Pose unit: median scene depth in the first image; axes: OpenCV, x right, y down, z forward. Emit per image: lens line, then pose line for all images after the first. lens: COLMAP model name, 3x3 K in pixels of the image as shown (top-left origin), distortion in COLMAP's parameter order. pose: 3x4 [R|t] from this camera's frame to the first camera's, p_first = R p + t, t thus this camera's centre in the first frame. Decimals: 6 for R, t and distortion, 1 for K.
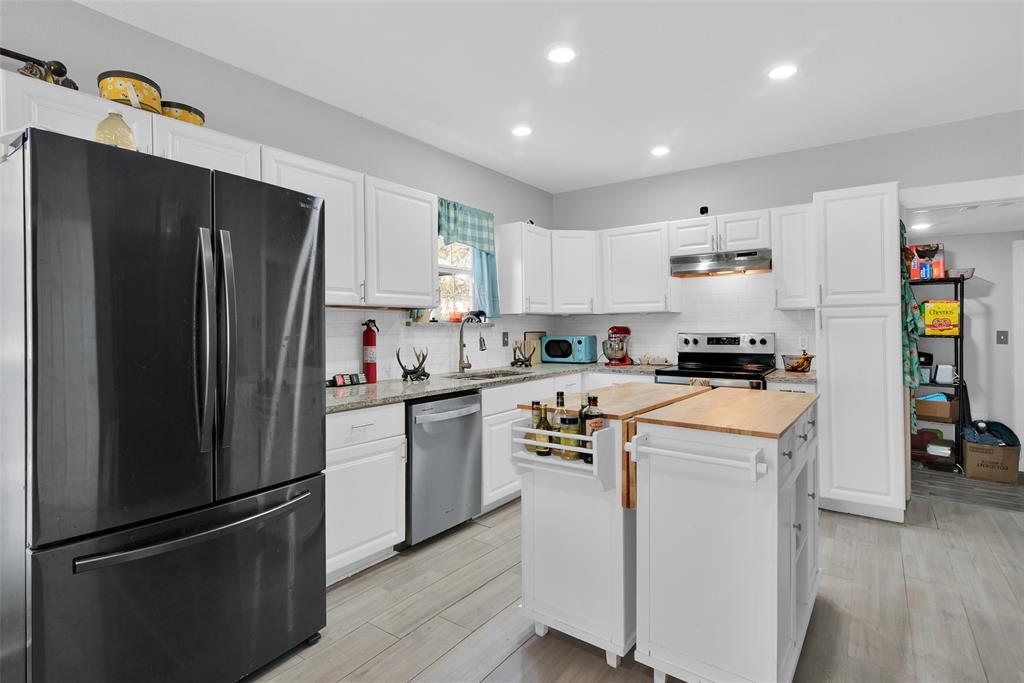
lens RADIAL K [[524.6, 0, 507.4], [0, 524.6, 332.5], [0, 0, 1]] dist [0.001474, -0.000318]
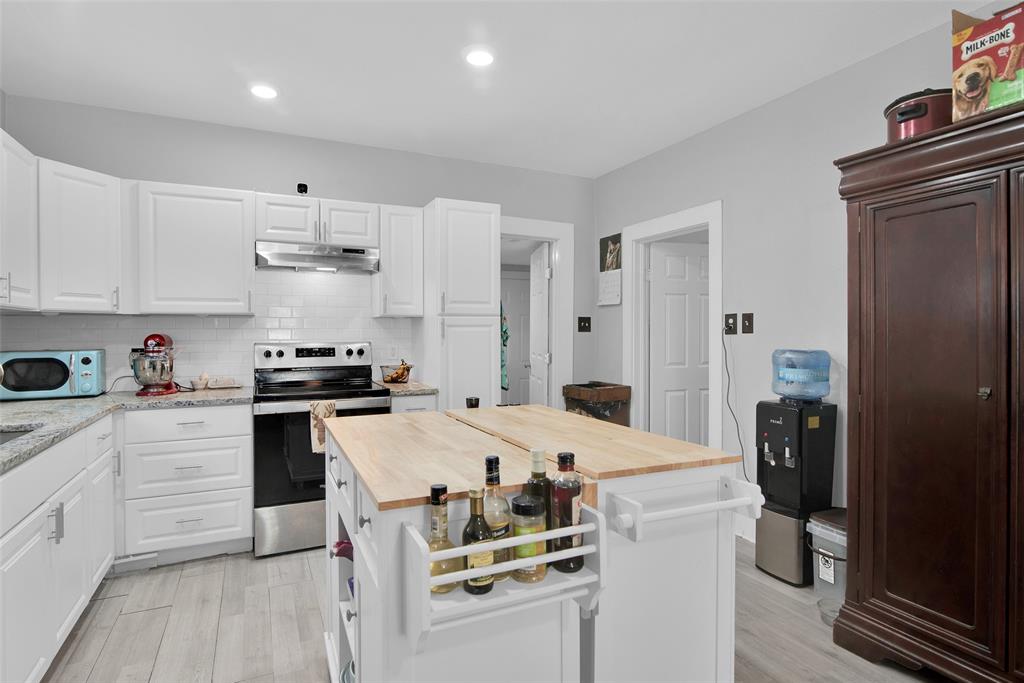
lens RADIAL K [[524.6, 0, 506.4], [0, 524.6, 331.0], [0, 0, 1]] dist [0.001474, -0.000318]
pose [[0.483753, 0.009411, 0.875154, -0.171564], [0.007790, 0.999856, -0.015059, -0.002777], [-0.875170, 0.014102, 0.483610, 0.354656]]
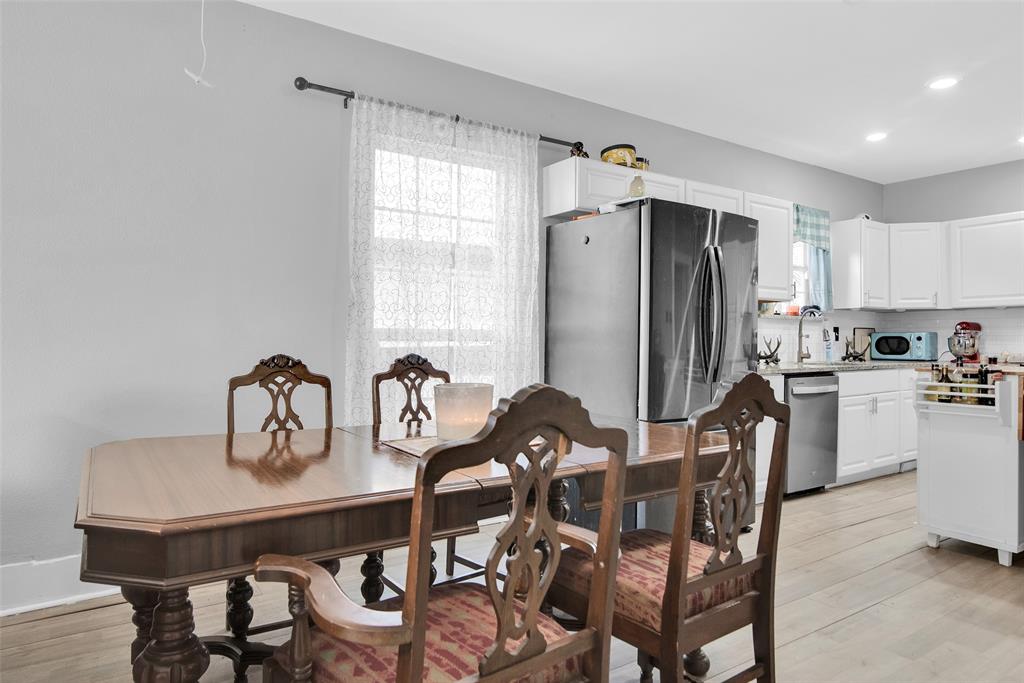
lens RADIAL K [[681.0, 0, 477.7], [0, 681.0, 342.5], [0, 0, 1]] dist [0.008075, 0.001436]
pose [[0.940176, 0.012613, -0.340456, -0.226693], [-0.015357, 0.999868, -0.005368, 0.051983], [0.340343, 0.010275, 0.940245, -0.522619]]
